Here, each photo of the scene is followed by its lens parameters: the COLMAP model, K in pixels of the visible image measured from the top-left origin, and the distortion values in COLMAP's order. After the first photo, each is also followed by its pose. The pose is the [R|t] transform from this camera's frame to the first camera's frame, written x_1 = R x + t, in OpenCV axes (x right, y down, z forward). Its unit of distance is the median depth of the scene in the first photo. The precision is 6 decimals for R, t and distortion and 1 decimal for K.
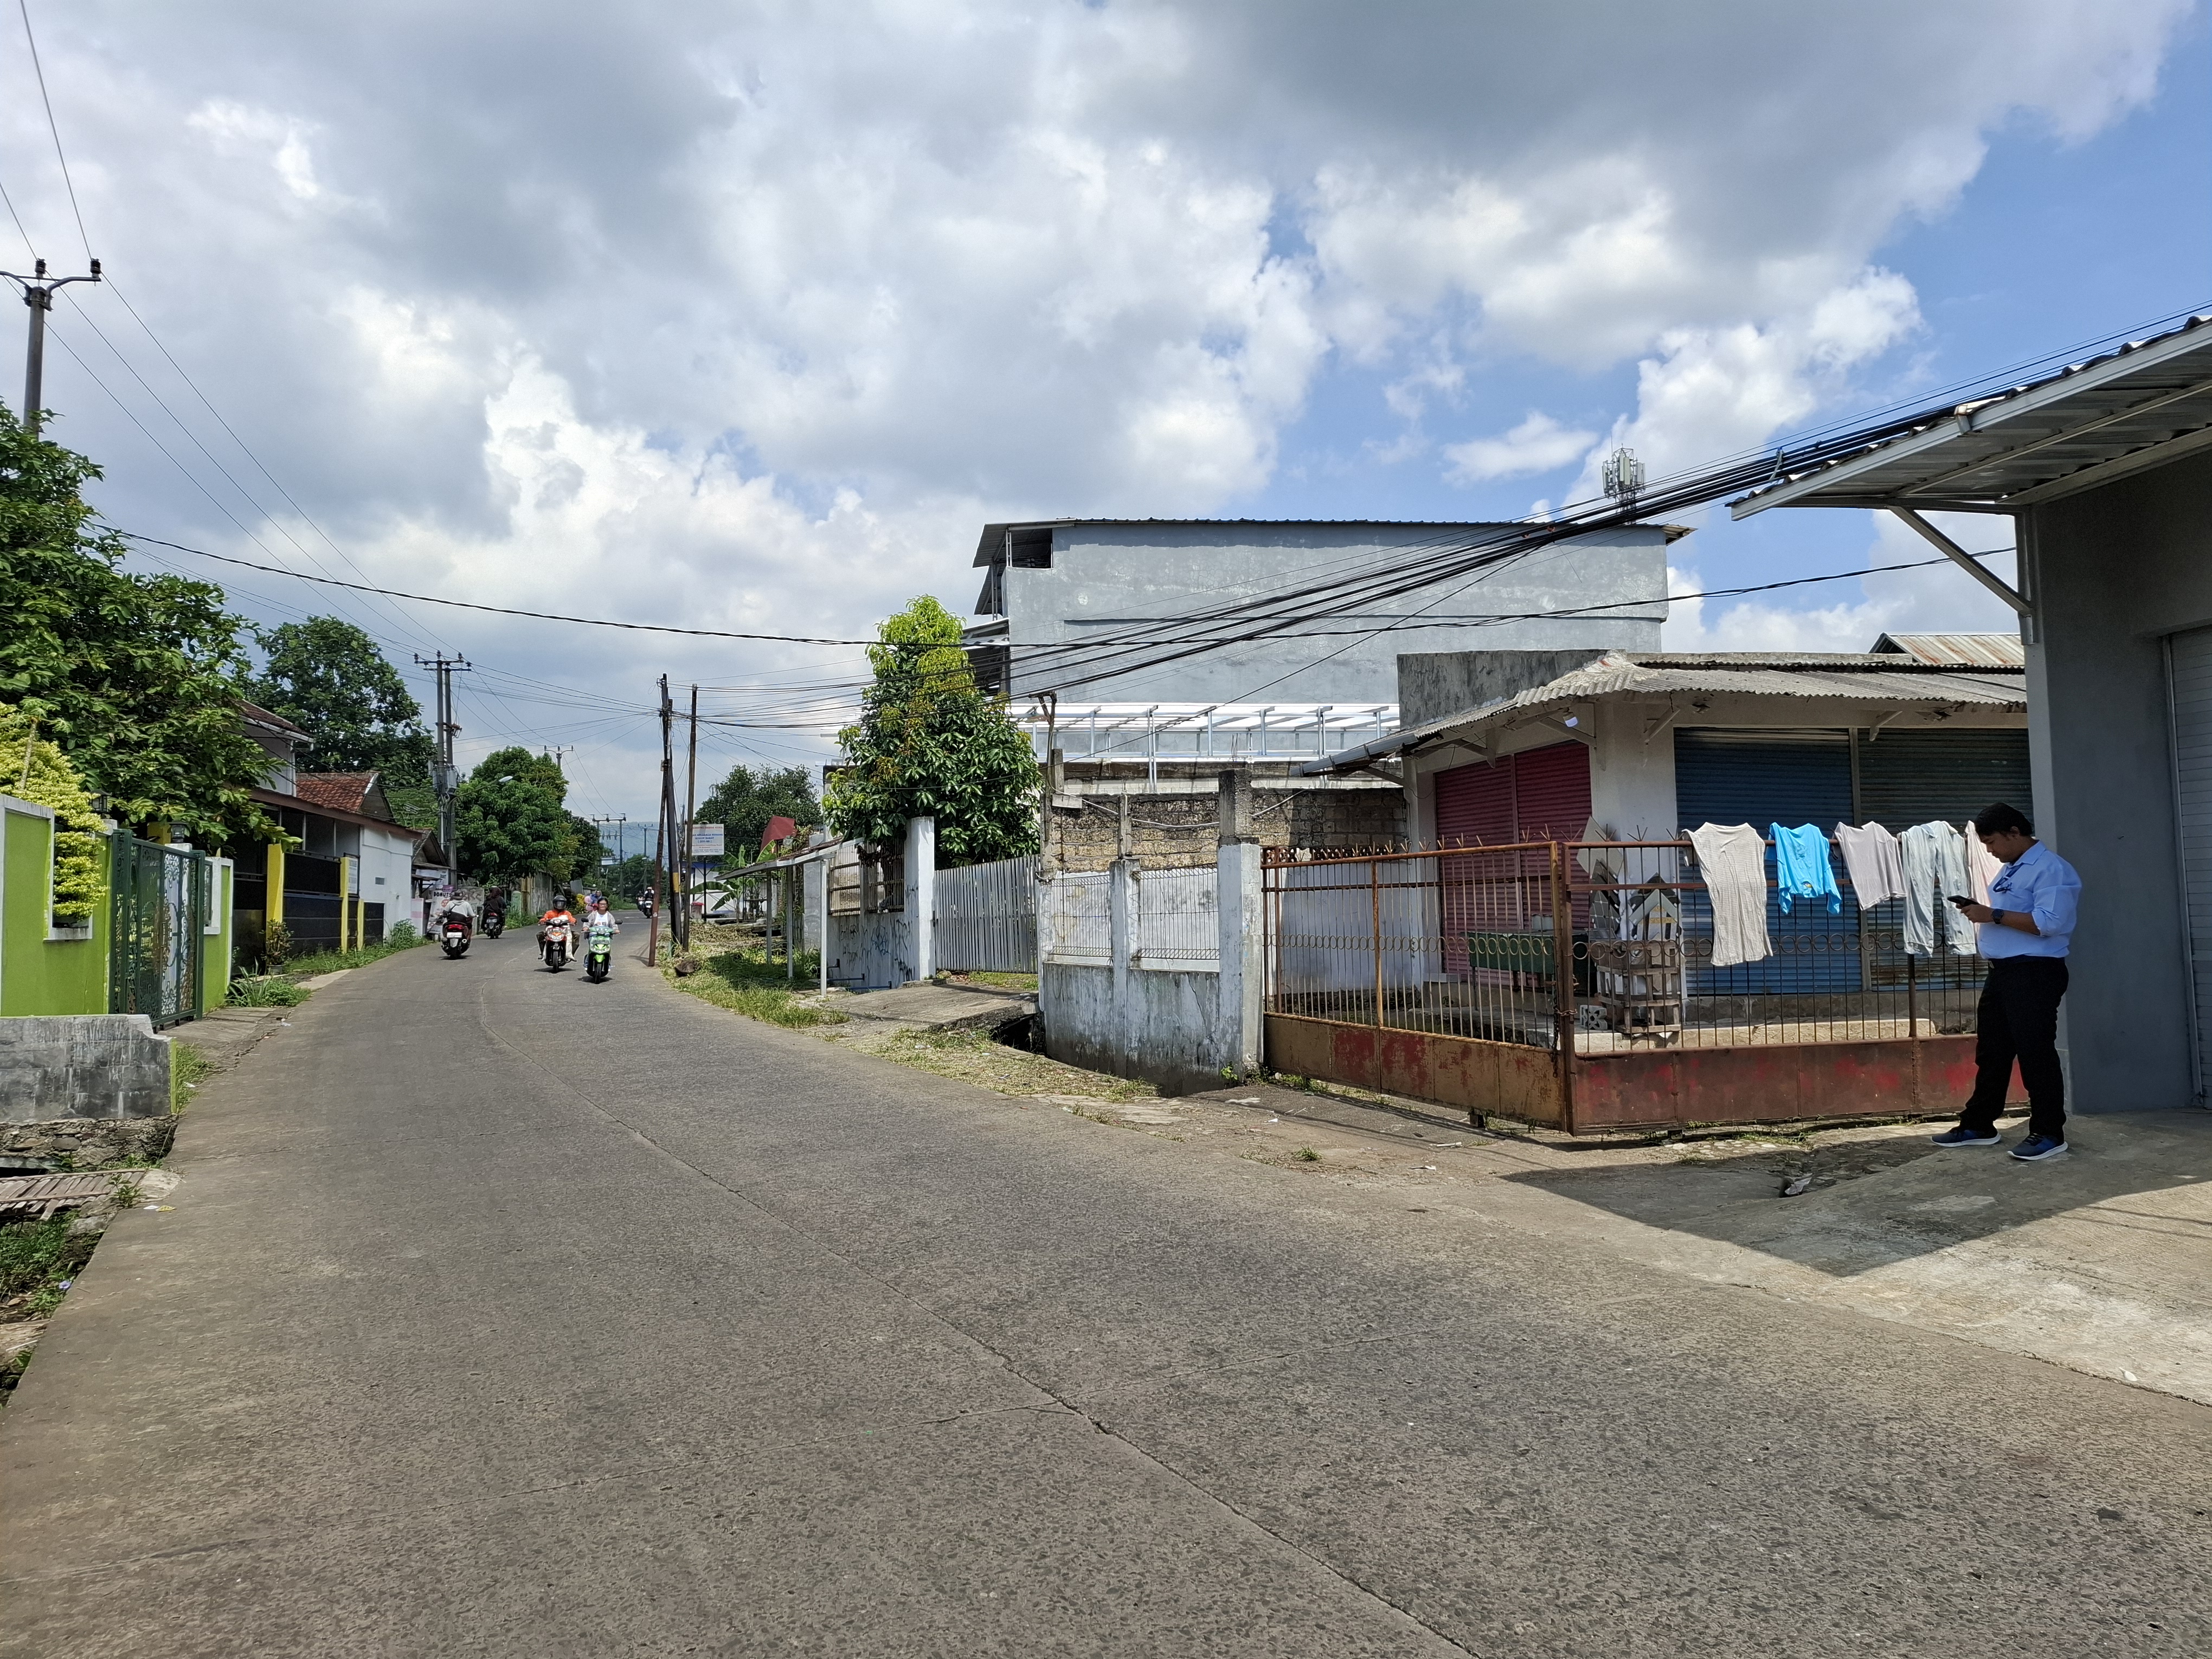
lens RADIAL K [[1521.3, 0, 1087.1], [0, 1521.3, 823.1], [0, 0, 1]] dist [0.113868, -0.109900]
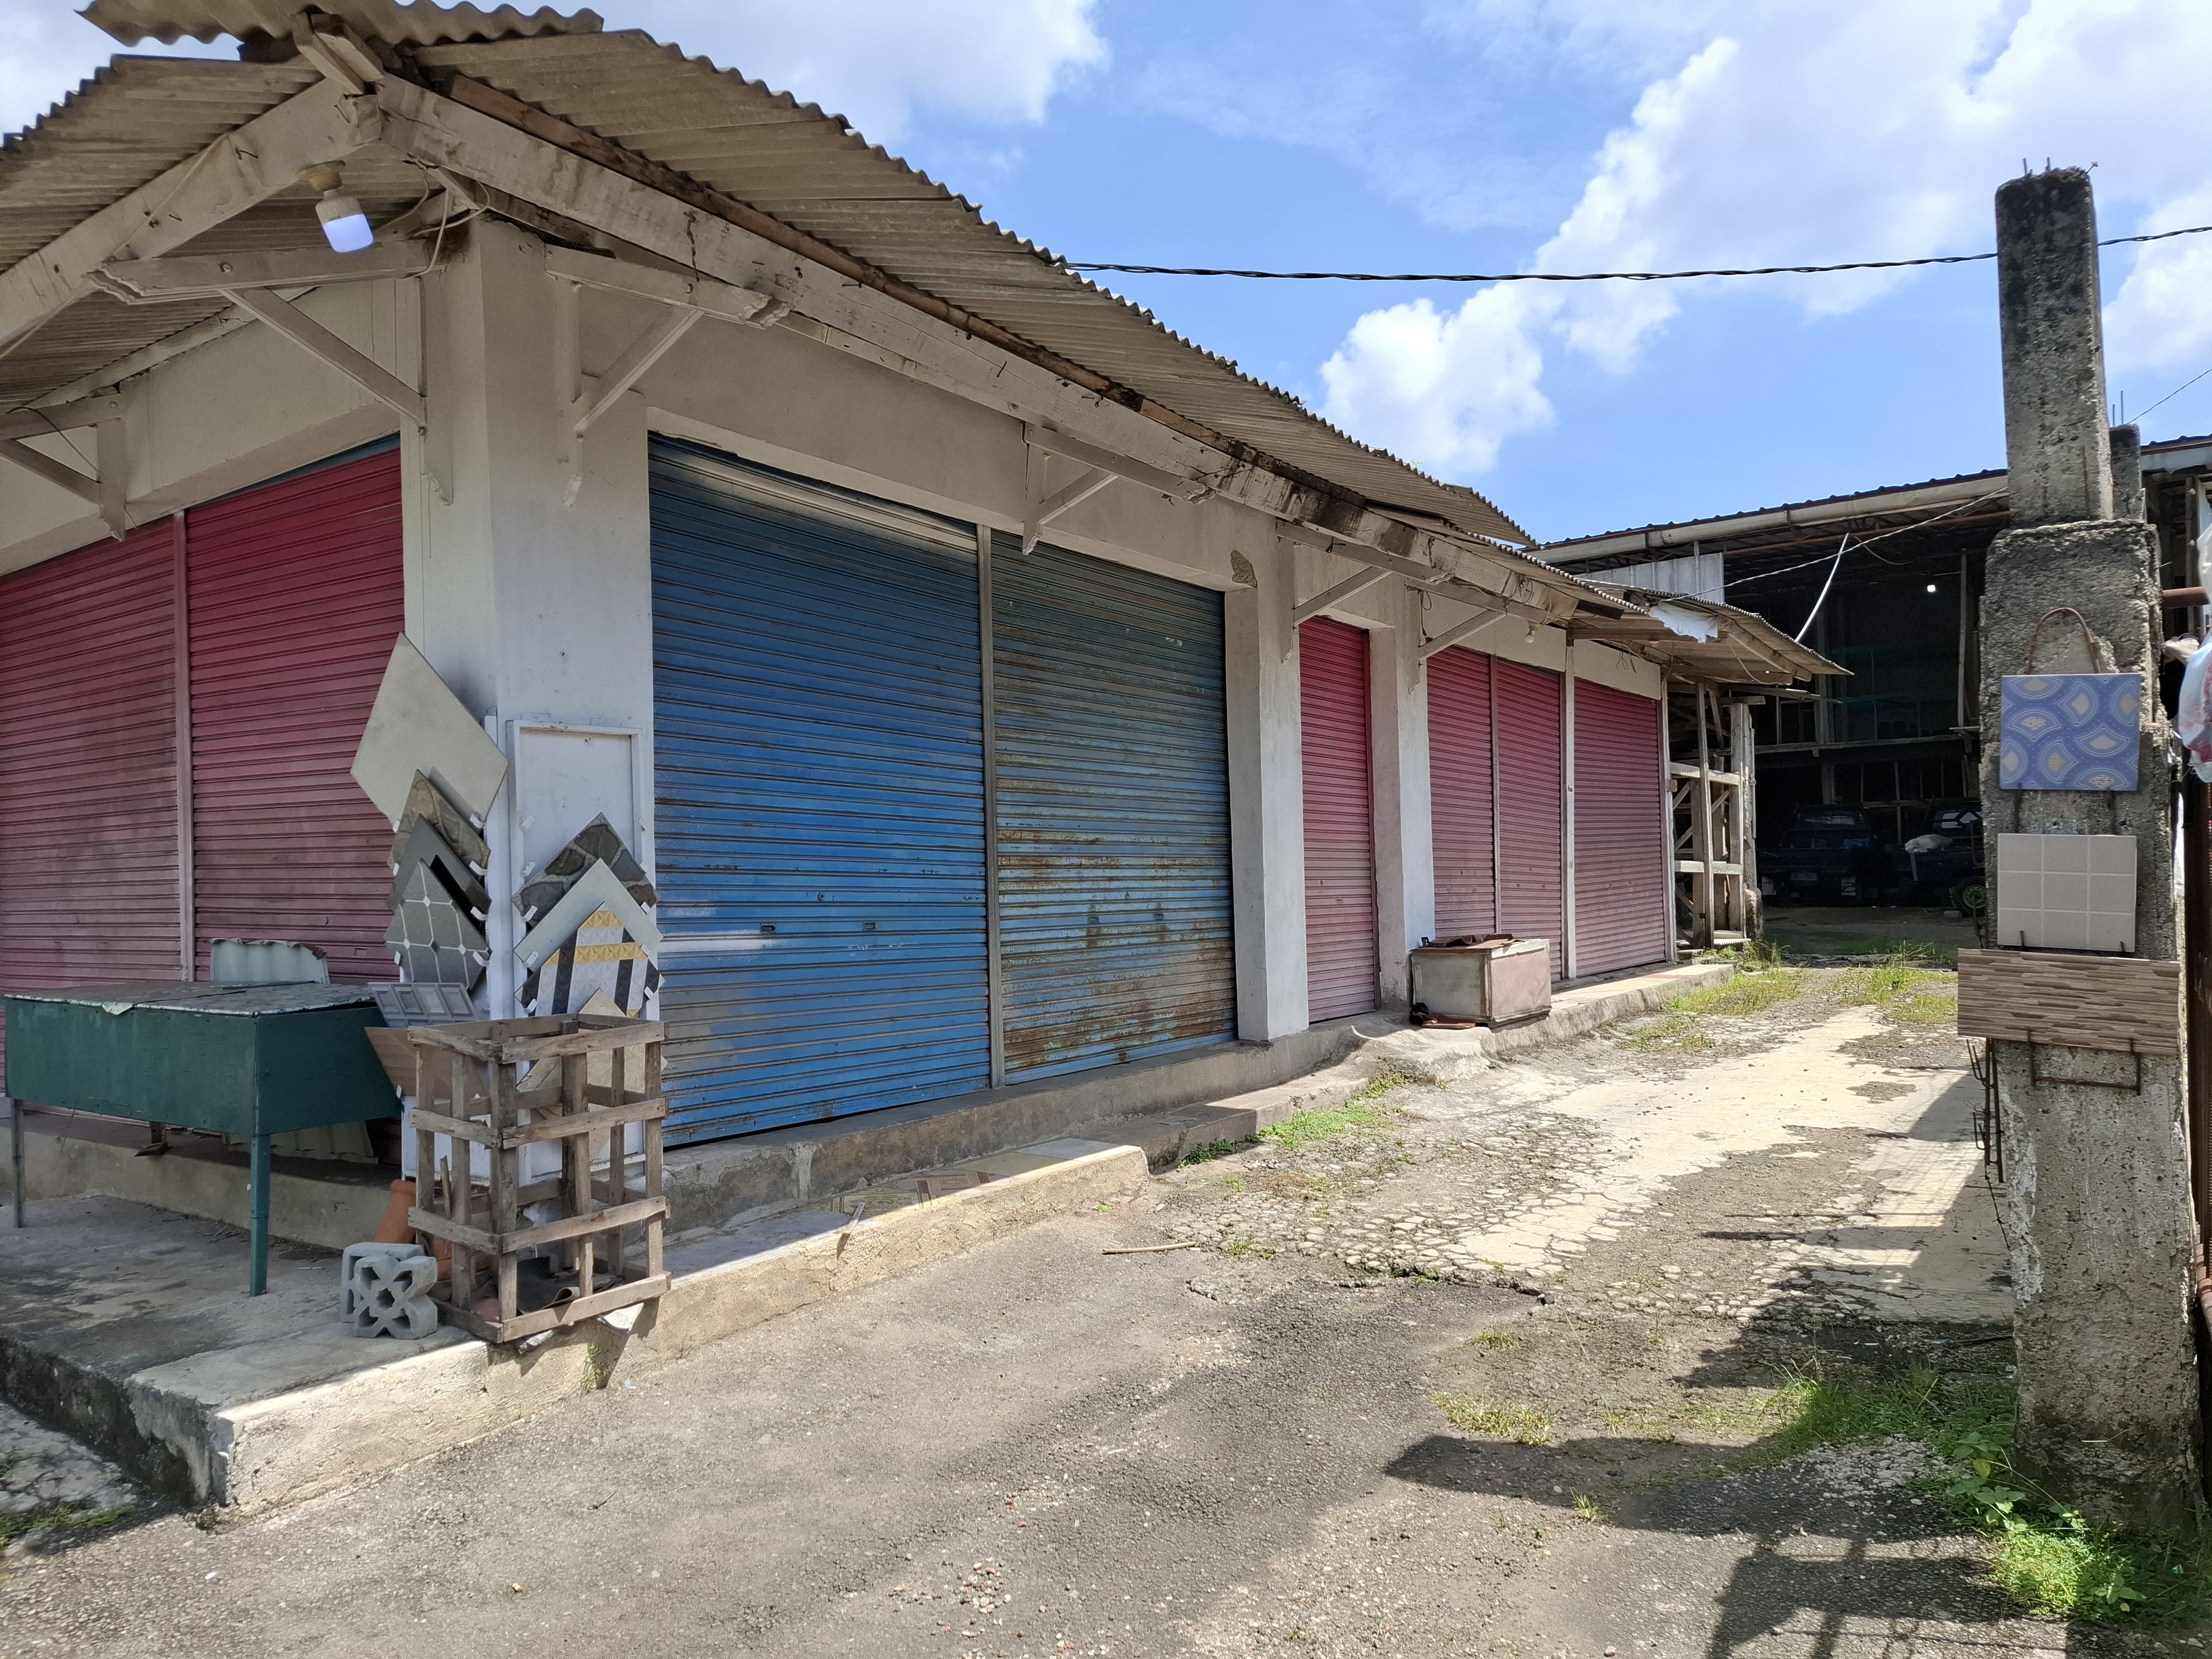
lens RADIAL K [[1521.3, 0, 1087.1], [0, 1521.3, 823.1], [0, 0, 1]] dist [0.113868, -0.109900]
pose [[0.735226, 0.029221, 0.677192, 0.219190], [-0.027309, 0.999536, -0.013481, 0.036071], [-0.677272, -0.008582, 0.735683, 0.680683]]
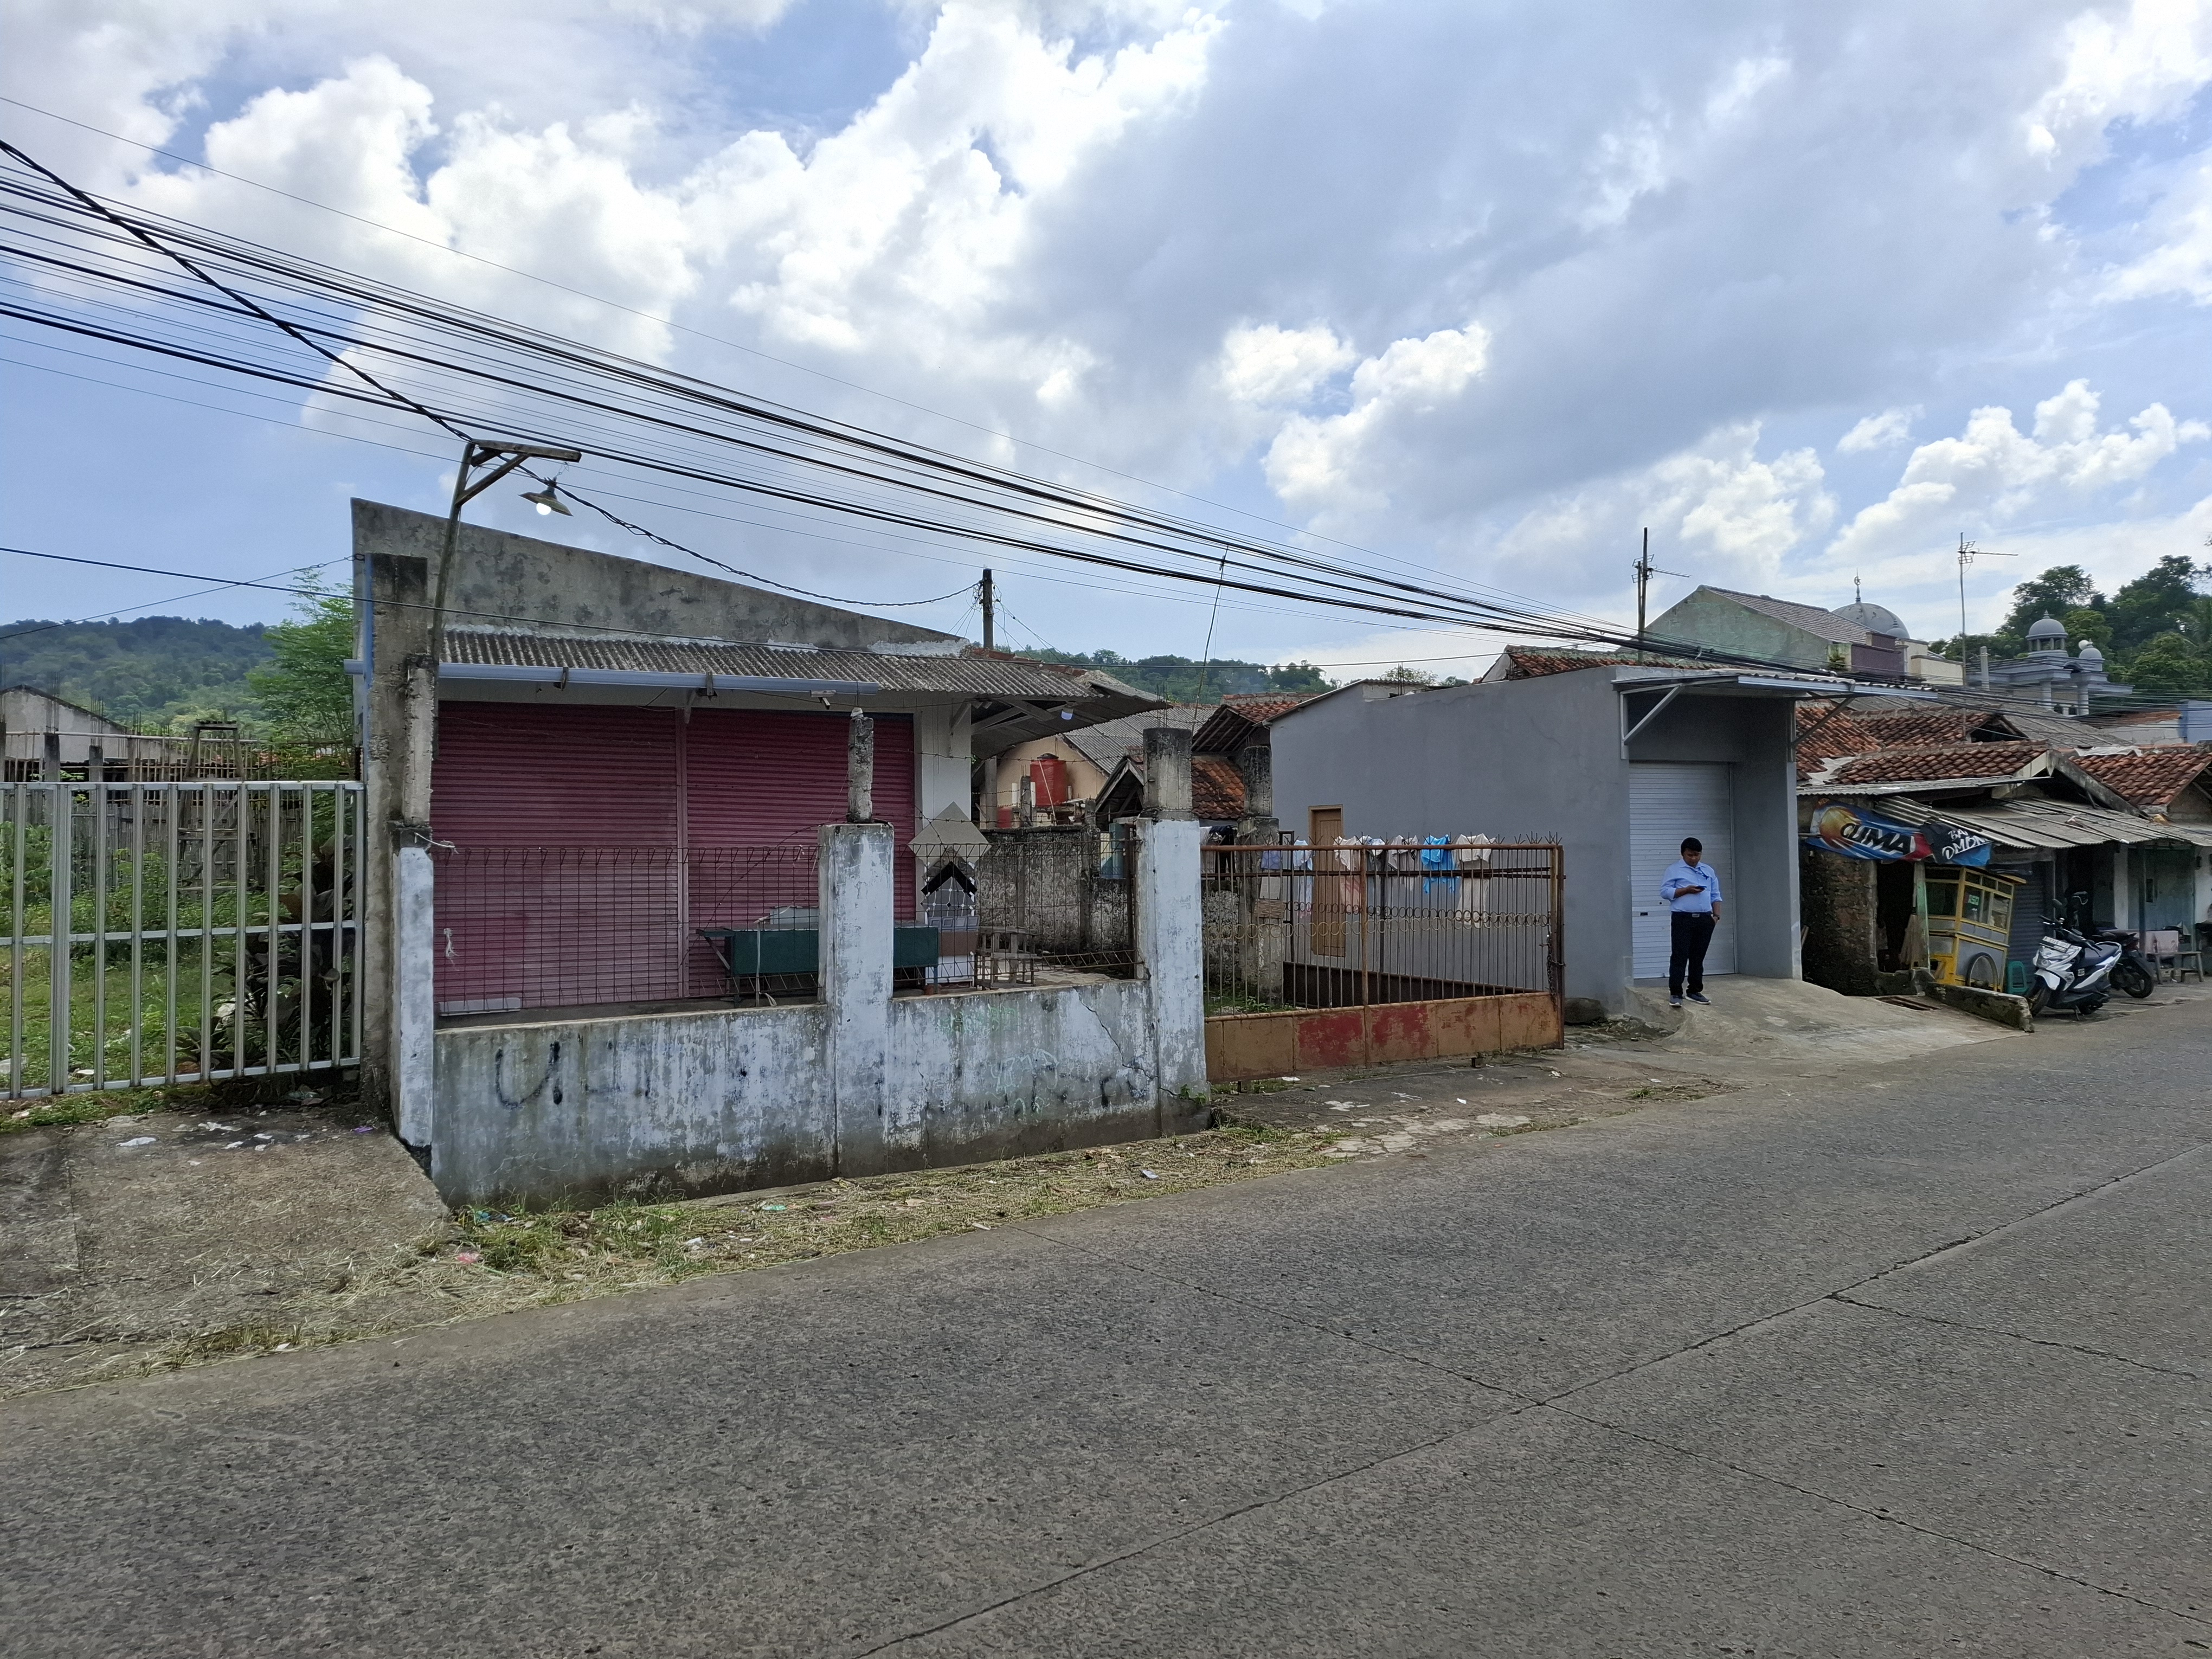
lens RADIAL K [[1521.3, 0, 1087.1], [0, 1521.3, 823.1], [0, 0, 1]] dist [0.113868, -0.109900]
pose [[-0.217916, 0.042760, 0.975030, -0.656190], [-0.039183, 0.997851, -0.052518, 0.056581], [-0.975181, -0.049649, -0.215772, 1.156820]]
